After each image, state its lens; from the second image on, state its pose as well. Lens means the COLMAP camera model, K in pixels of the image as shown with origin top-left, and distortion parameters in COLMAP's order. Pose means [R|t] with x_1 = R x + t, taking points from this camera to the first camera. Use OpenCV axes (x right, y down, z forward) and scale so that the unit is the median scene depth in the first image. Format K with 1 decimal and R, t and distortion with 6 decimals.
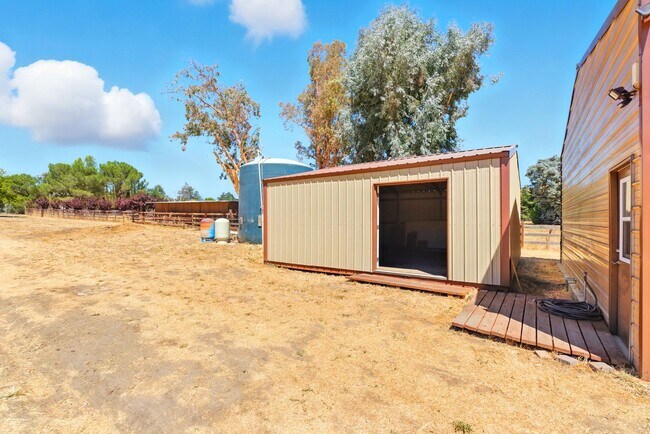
lens RADIAL K [[303.4, 0, 325.8], [0, 303.4, 219.1], [0, 0, 1]] dist [-0.016037, 0.000163]
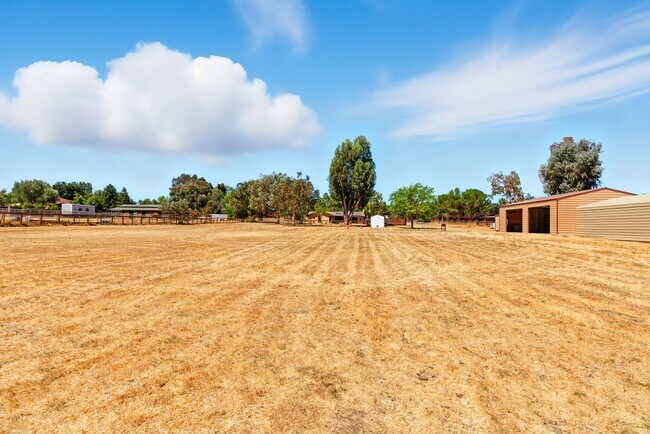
lens RADIAL K [[301.0, 0, 335.6], [0, 301.0, 227.1], [0, 0, 1]] dist [0.003438, 0.000405]
pose [[0.513479, 0.002776, -0.858098, 0.988771], [-0.001655, 0.999996, 0.002245, 0.025641], [0.858101, 0.000267, 0.513482, -1.411897]]
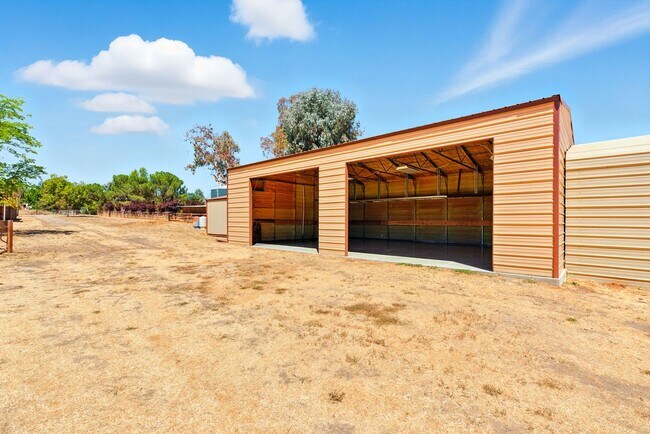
lens RADIAL K [[303.4, 0, 313.8], [0, 303.4, 219.6], [0, 0, 1]] dist [-0.000084, 0.000076]
pose [[0.988043, 0.002406, -0.154162, 0.326637], [-0.002629, 0.999996, -0.001246, 0.009167], [0.154159, 0.001636, 0.988045, -0.398400]]
